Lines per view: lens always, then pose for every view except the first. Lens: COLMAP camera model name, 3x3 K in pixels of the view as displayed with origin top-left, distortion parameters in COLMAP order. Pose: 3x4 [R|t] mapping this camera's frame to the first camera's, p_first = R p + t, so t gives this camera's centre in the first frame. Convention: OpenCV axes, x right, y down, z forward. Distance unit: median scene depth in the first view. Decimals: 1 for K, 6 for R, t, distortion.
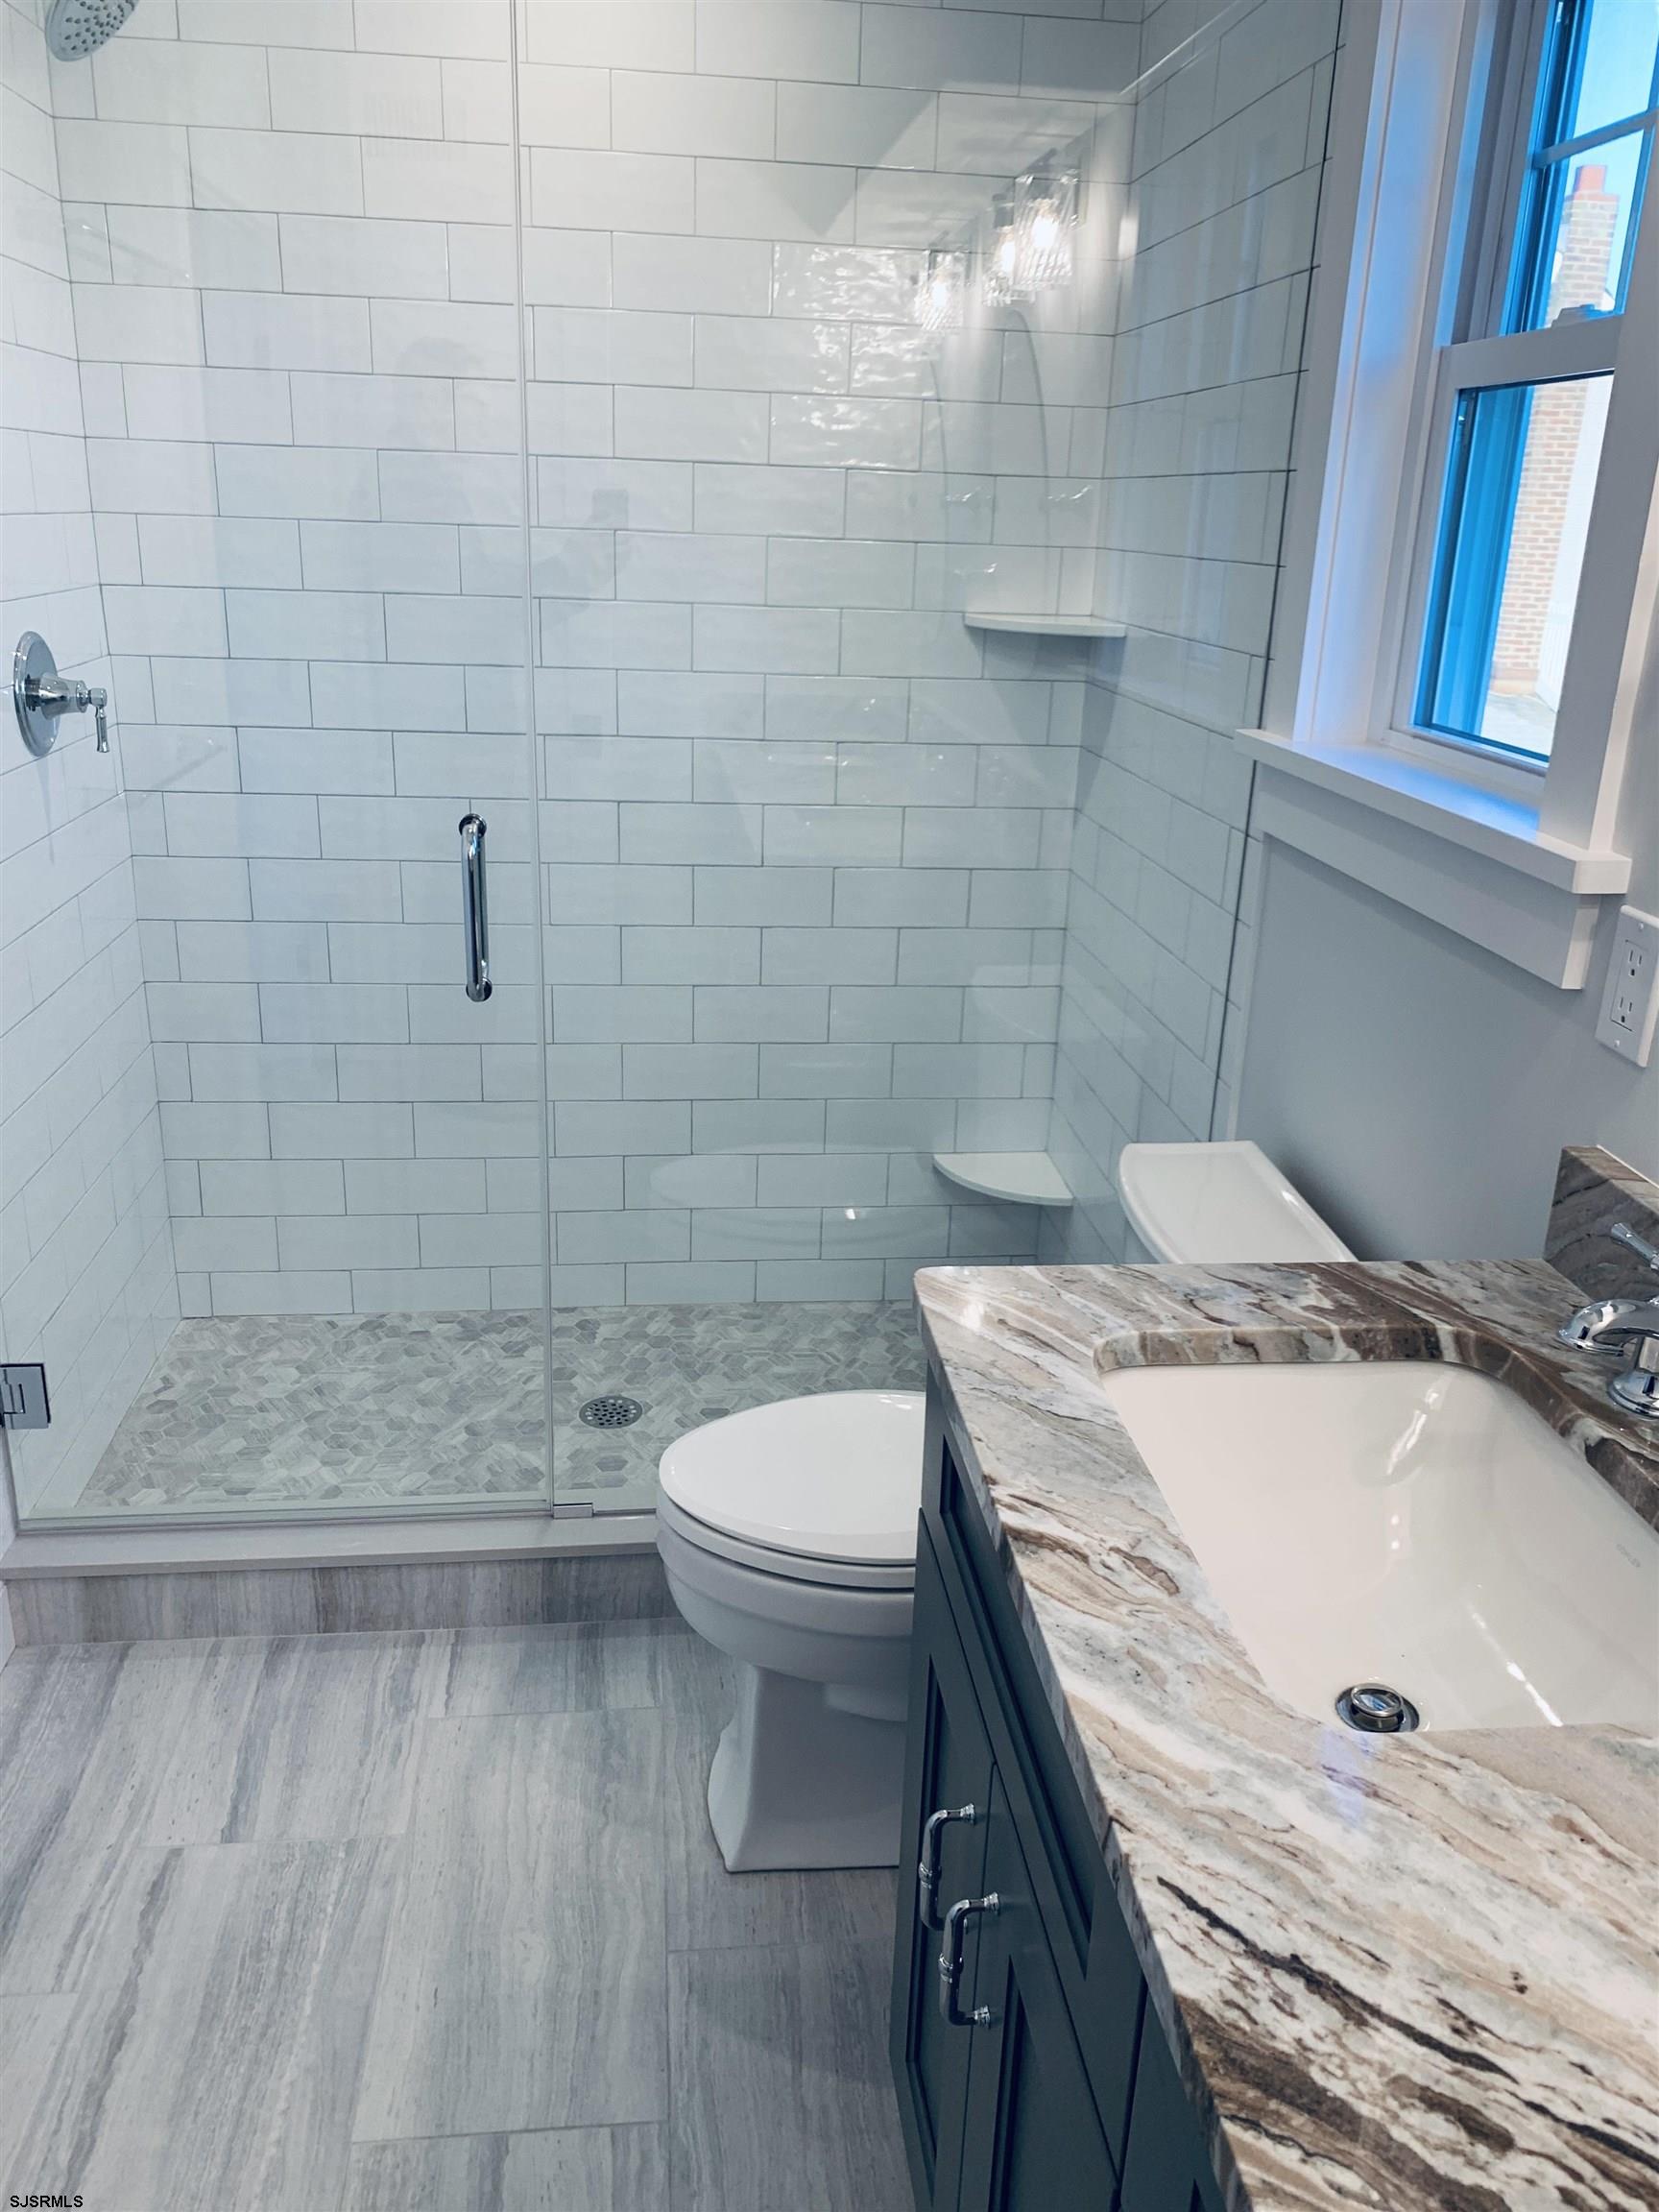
lens RADIAL K [[1680.8, 0, 860.1], [0, 1680.8, 1100.5], [0, 0, 1]] dist [0.036385, -0.033461]
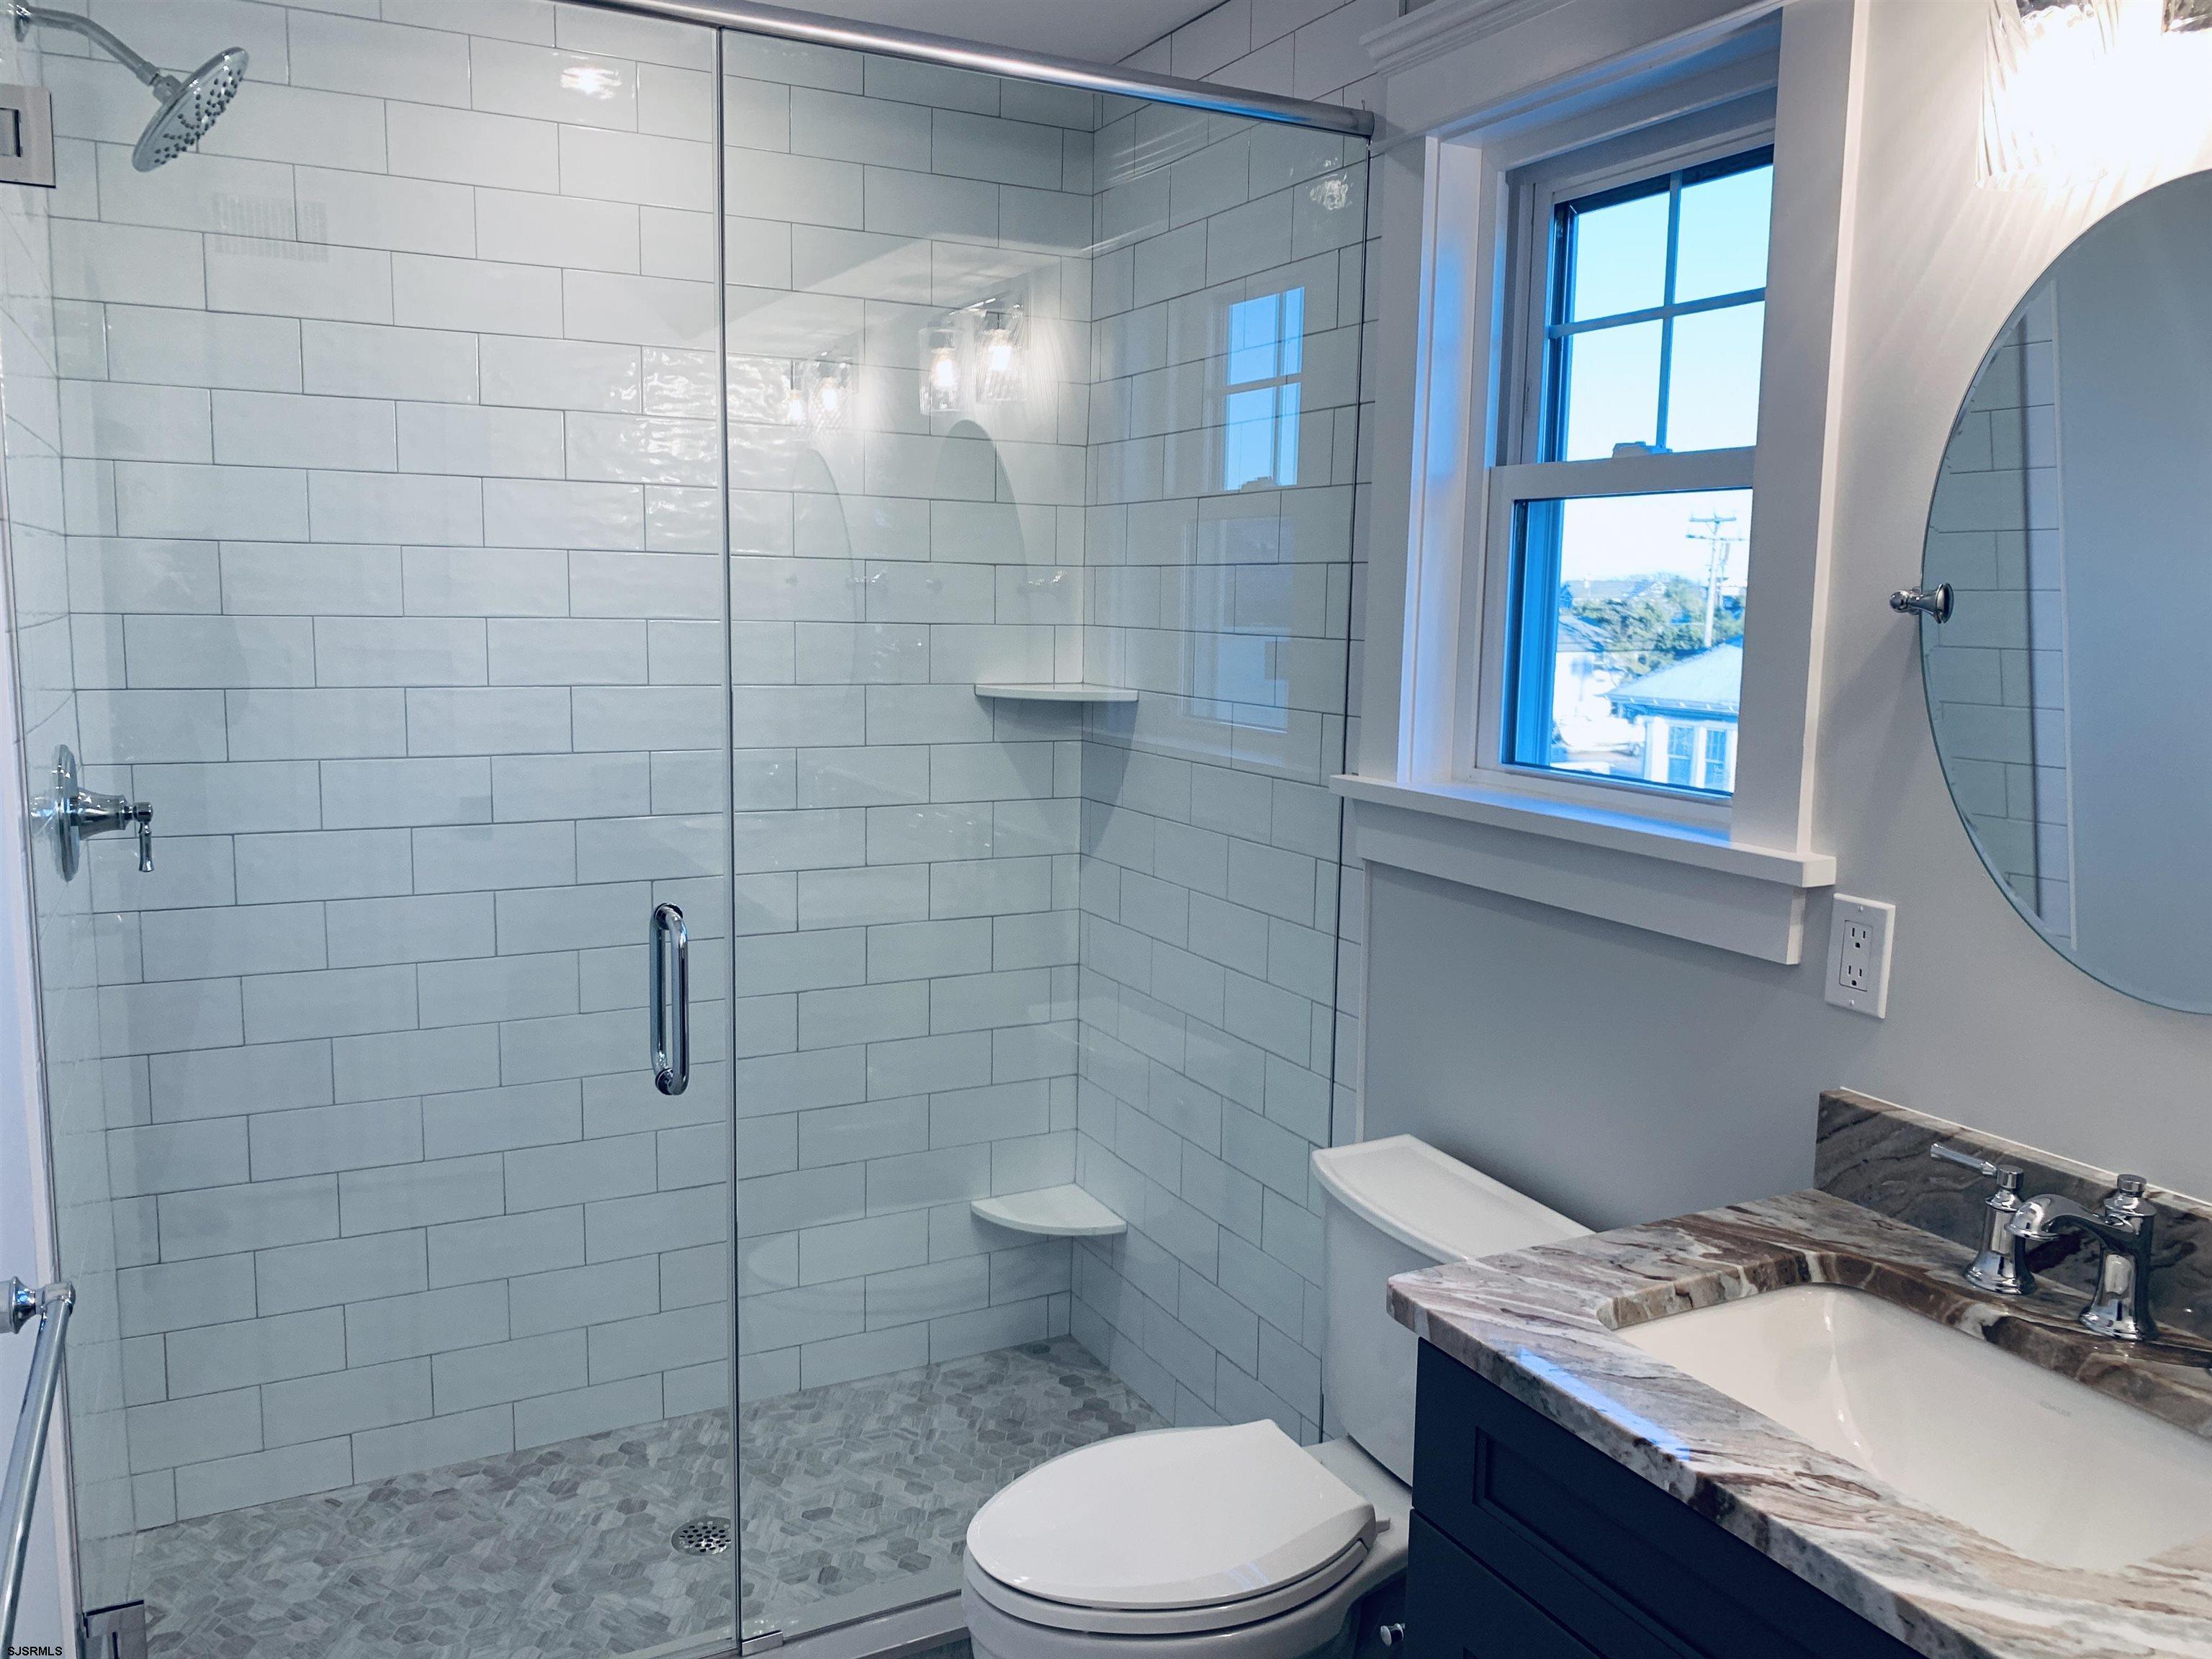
lens RADIAL K [[1680.8, 0, 1110.7], [0, 1680.8, 830.3], [0, 0, 1]] dist [0.036385, -0.033461]
pose [[0.936565, -0.066166, 0.344191, -0.291189], [0.129018, 0.978149, -0.163030, -0.015261], [-0.325883, 0.197095, 0.924637, 0.000675]]
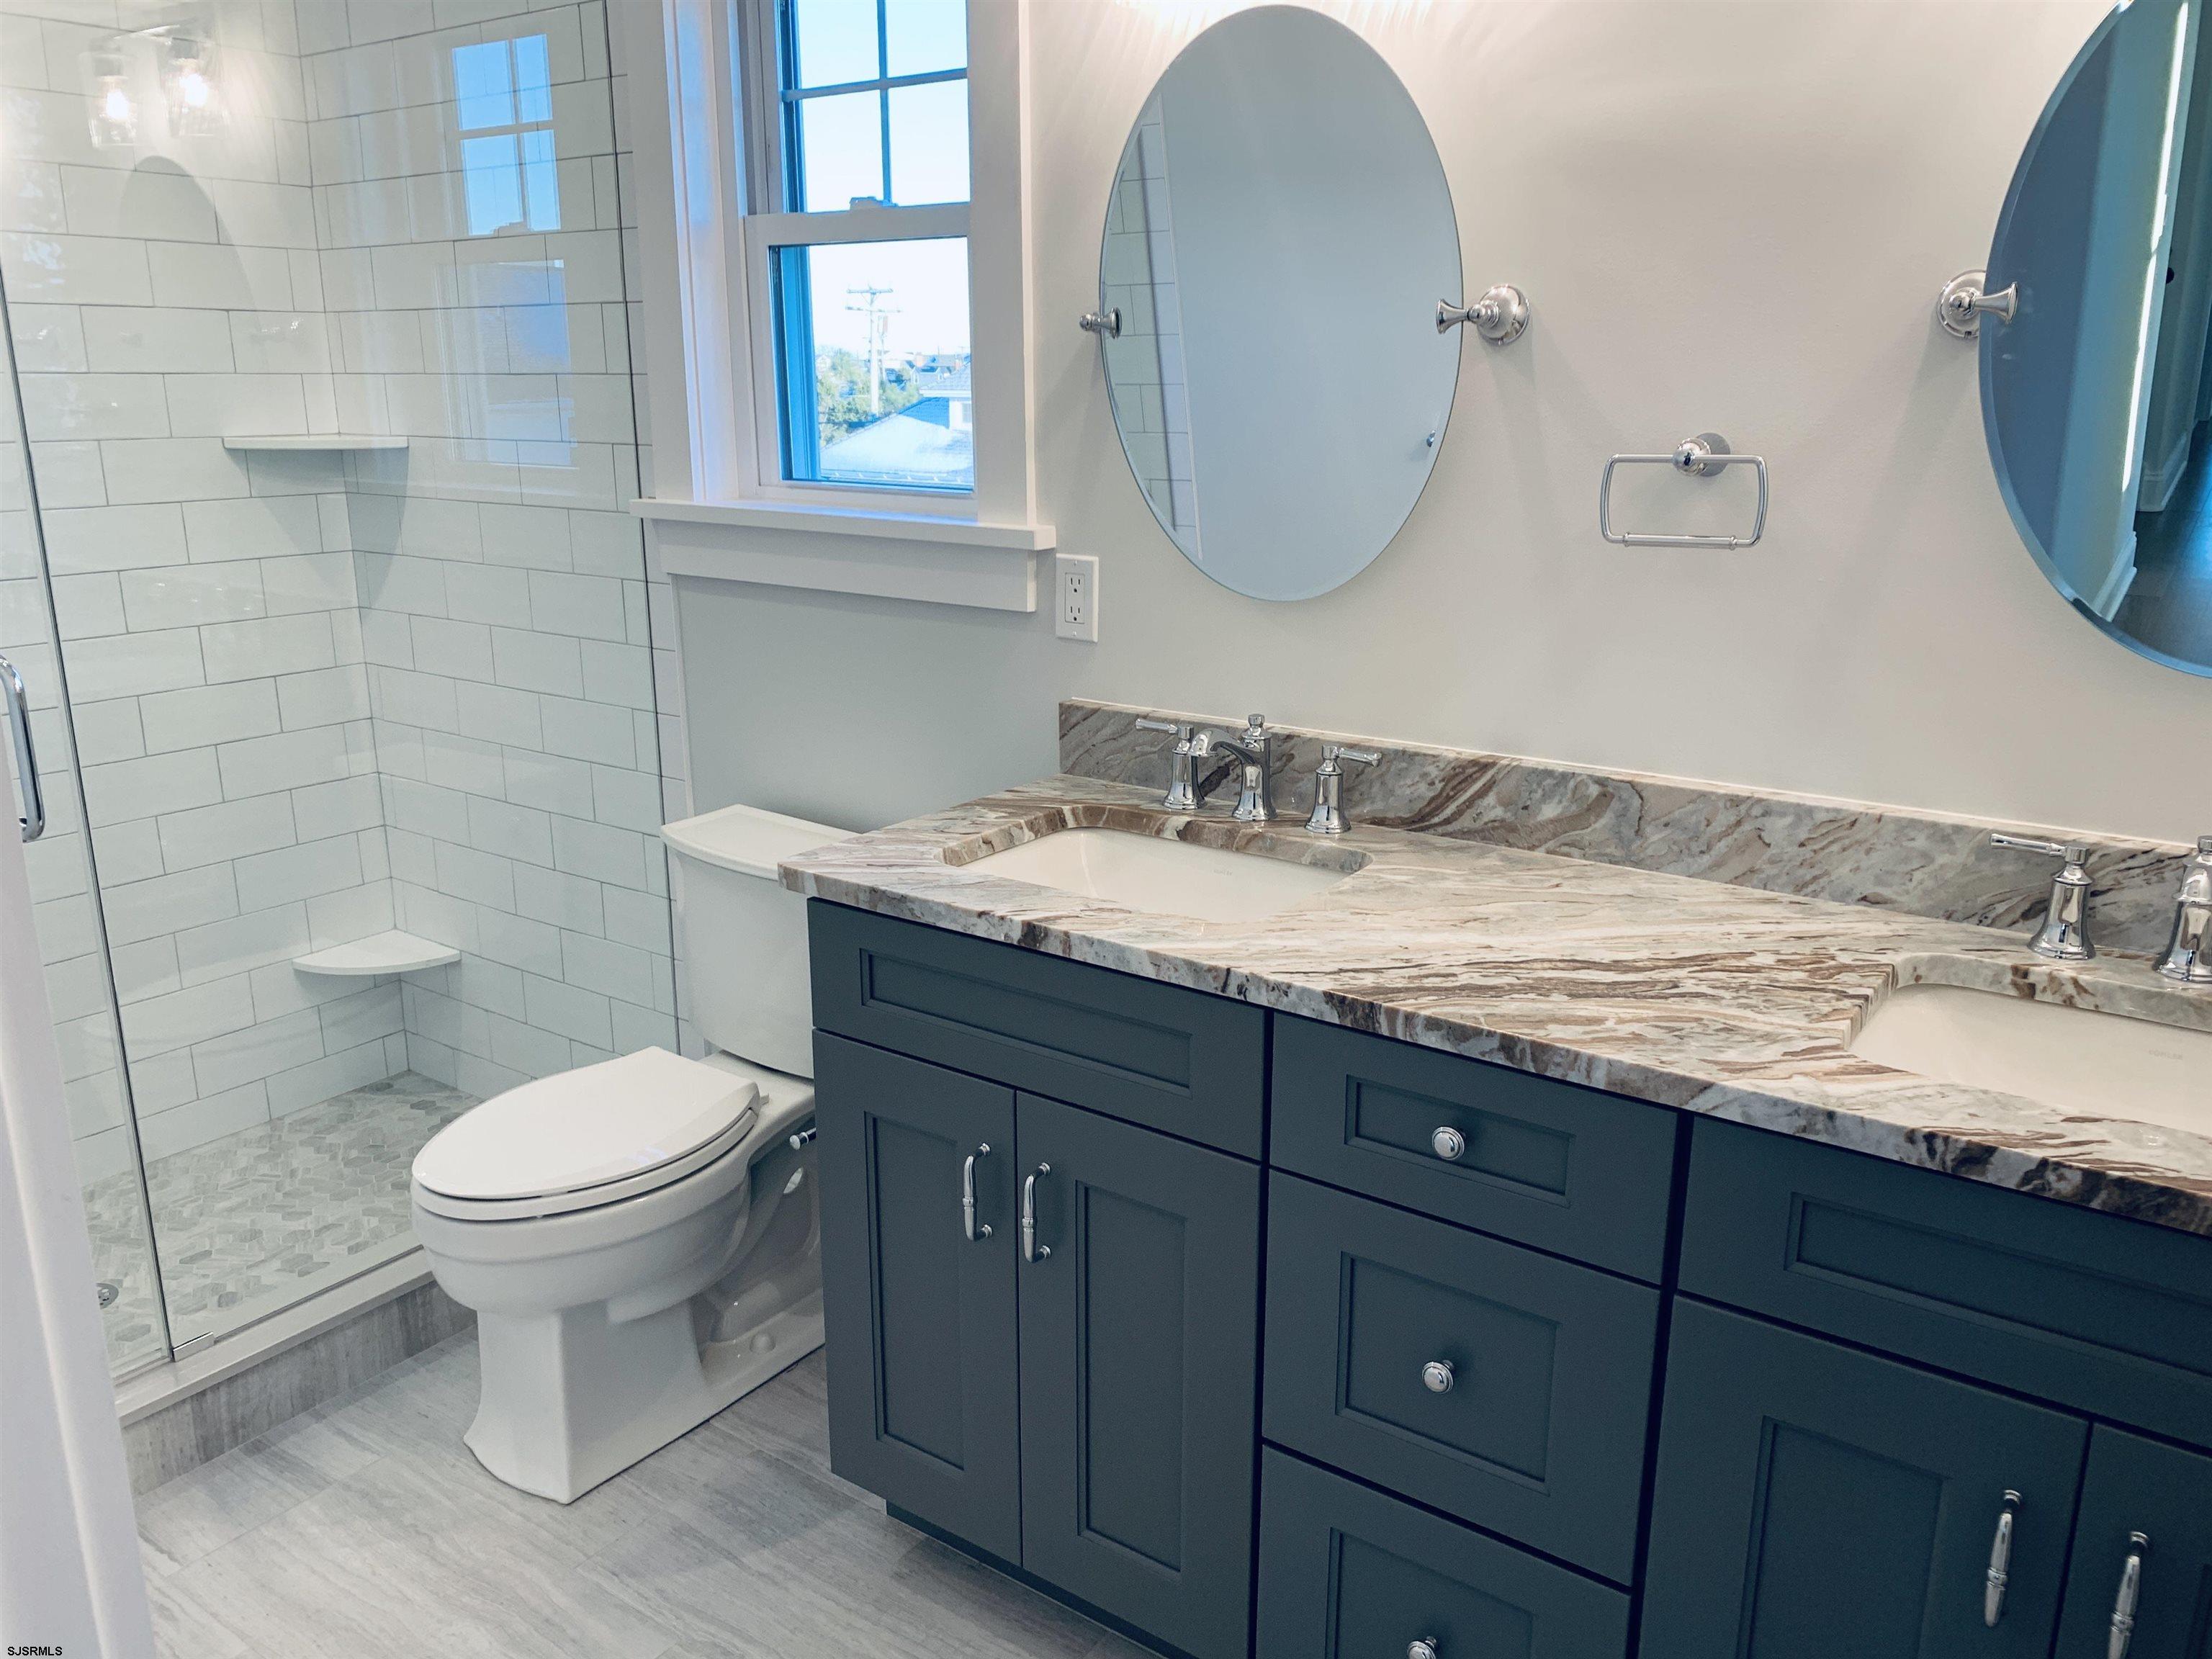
lens RADIAL K [[1680.8, 0, 1108.0], [0, 1680.8, 829.5], [0, 0, 1]] dist [0.036385, -0.033461]
pose [[0.674282, -0.223799, 0.703745, -0.455693], [0.264642, 0.962908, 0.052654, 0.045652], [-0.689426, 0.150737, 0.708498, -0.111143]]
